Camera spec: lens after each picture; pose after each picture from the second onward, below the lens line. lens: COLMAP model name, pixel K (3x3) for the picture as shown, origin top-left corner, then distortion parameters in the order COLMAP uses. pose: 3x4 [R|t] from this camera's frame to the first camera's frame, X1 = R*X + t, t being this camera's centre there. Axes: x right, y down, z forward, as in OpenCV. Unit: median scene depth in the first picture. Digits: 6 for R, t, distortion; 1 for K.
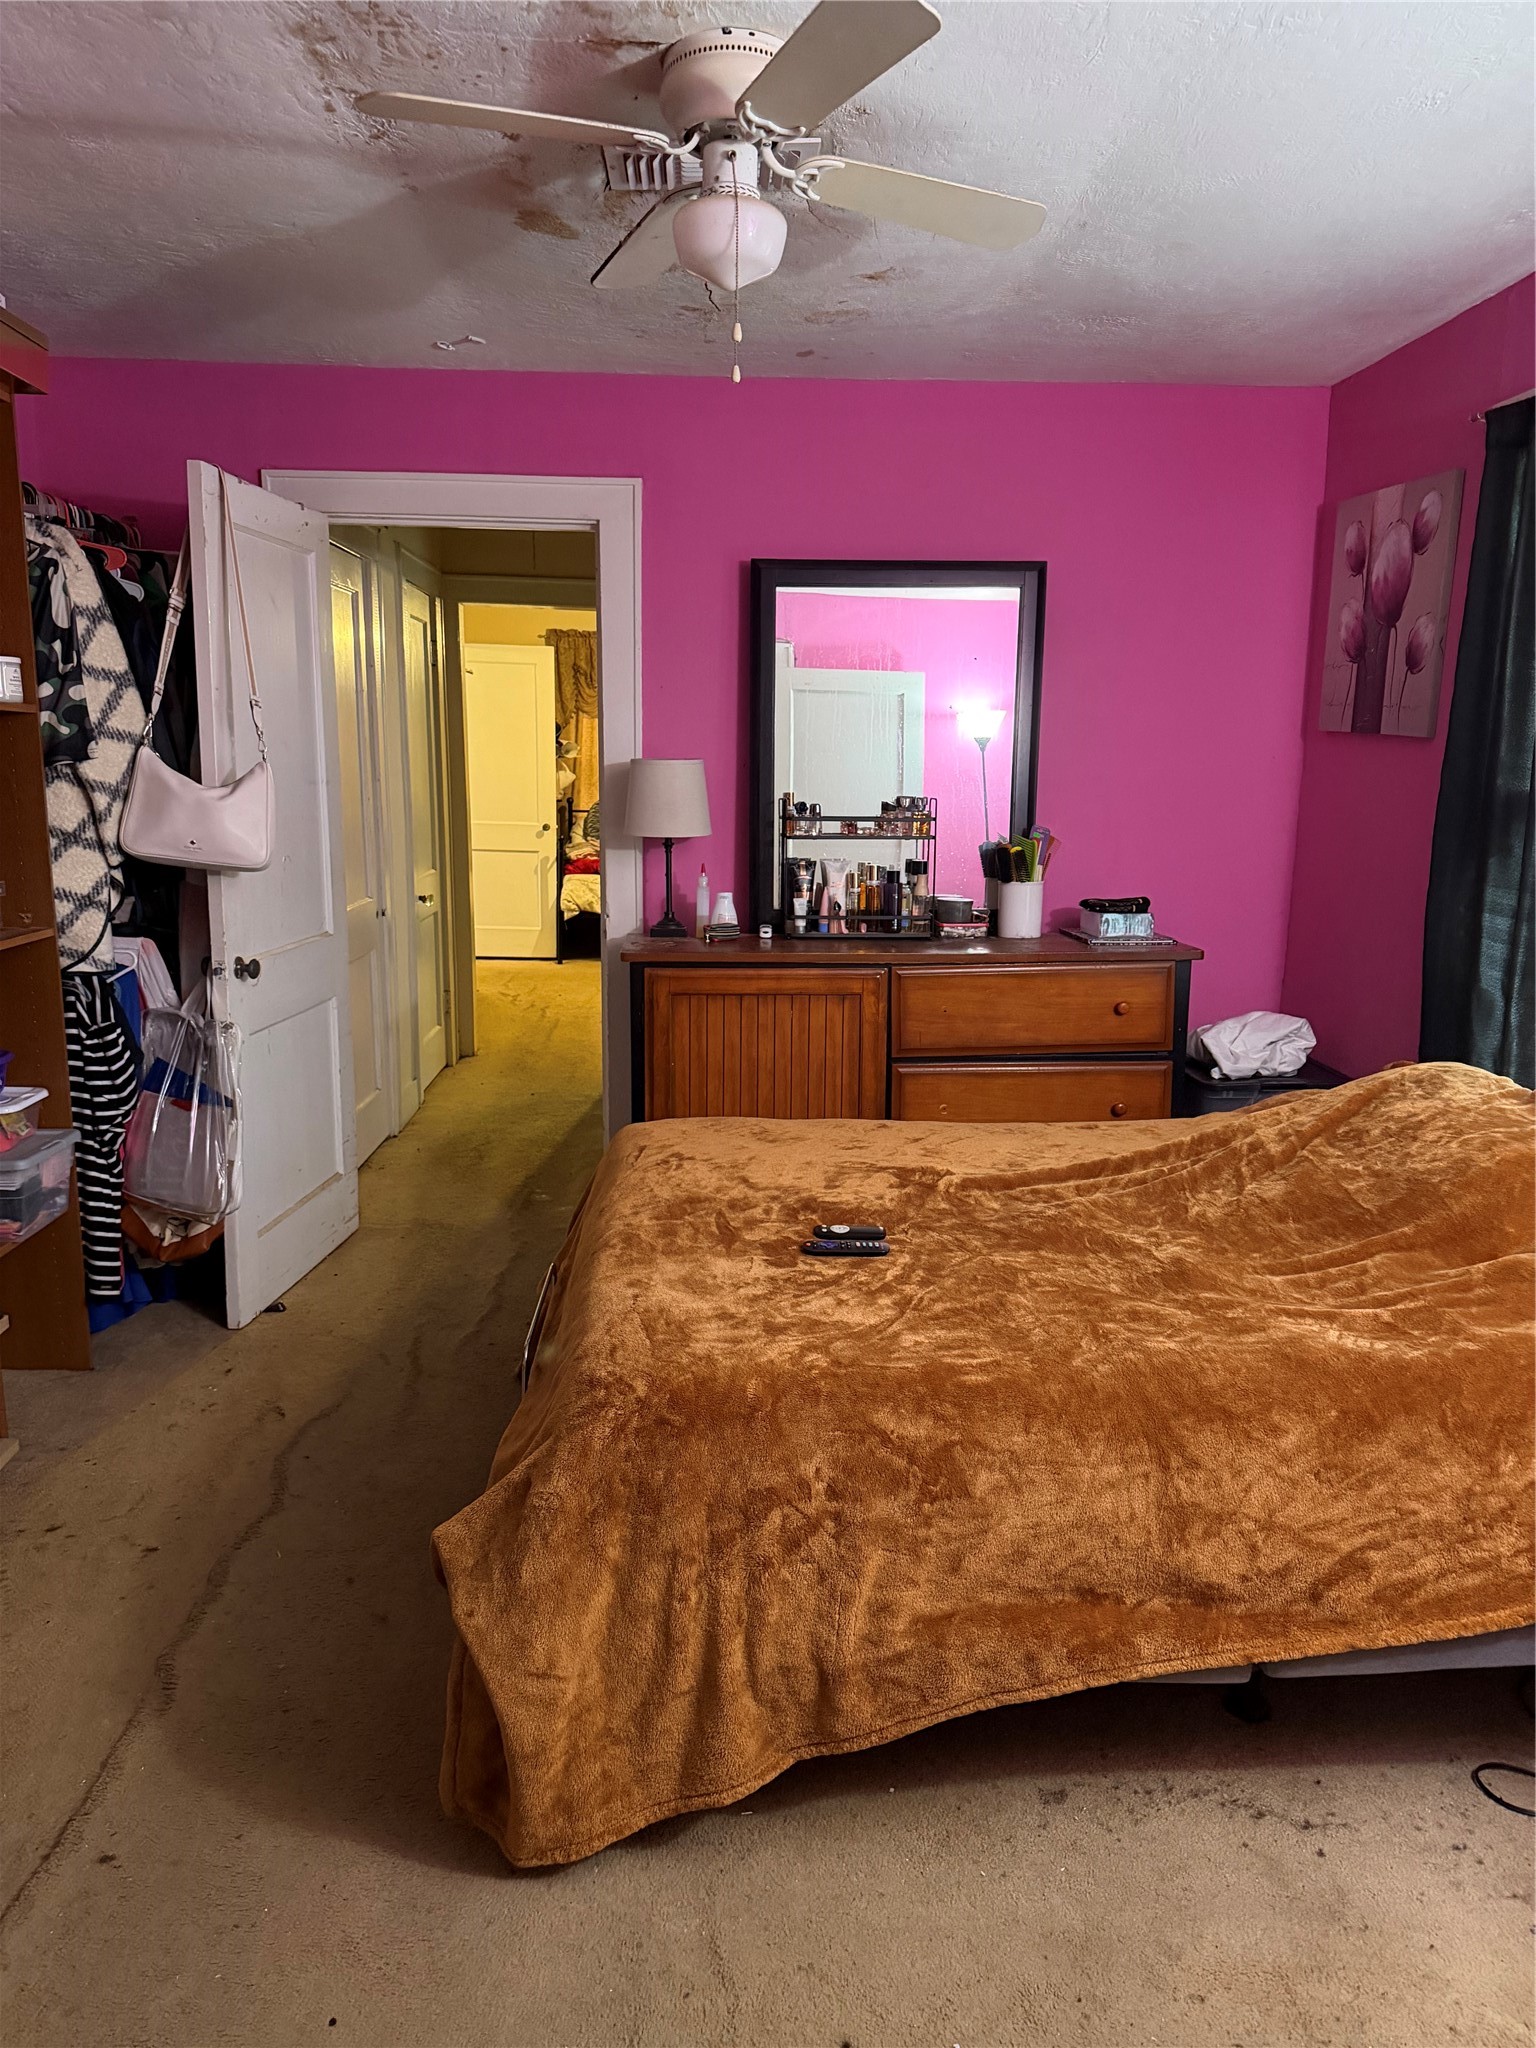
lens RADIAL K [[1510.5, 0, 697.0], [0, 1510.5, 1064.4], [0, 0, 1]] dist [0.057653, -0.061543]
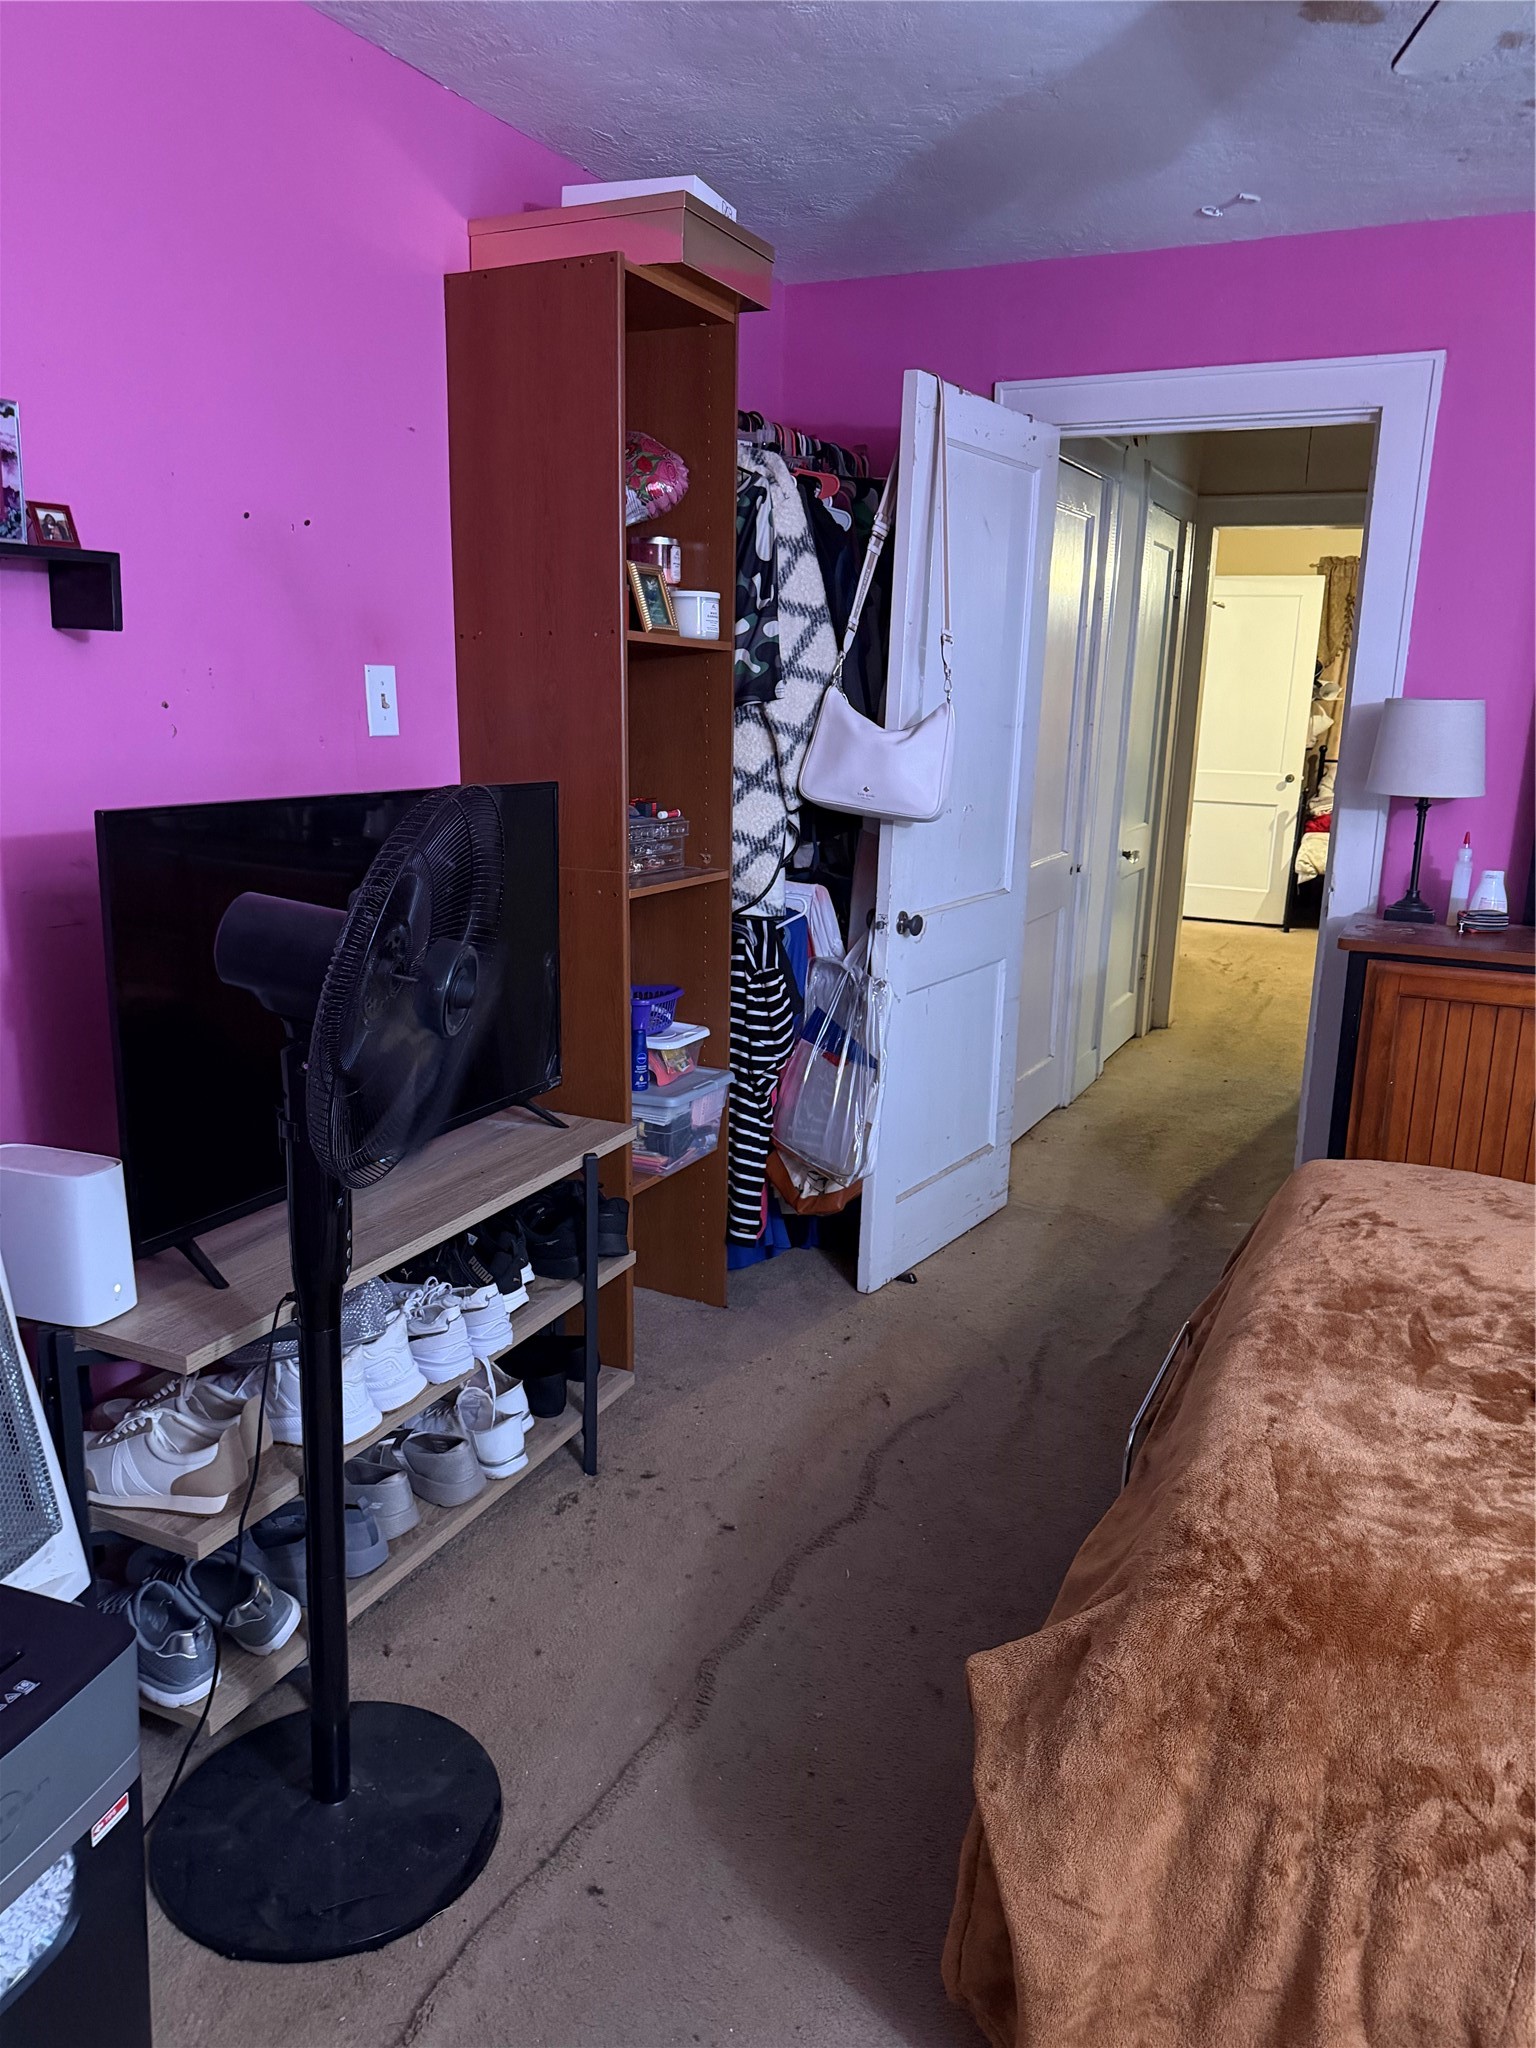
lens RADIAL K [[1510.5, 0, 697.0], [0, 1510.5, 1064.4], [0, 0, 1]] dist [0.057653, -0.061543]
pose [[0.891321, 0.117851, -0.437787, 0.008244], [-0.101915, 0.992993, 0.059816, -0.020533], [0.441769, -0.008699, 0.897087, 0.101704]]
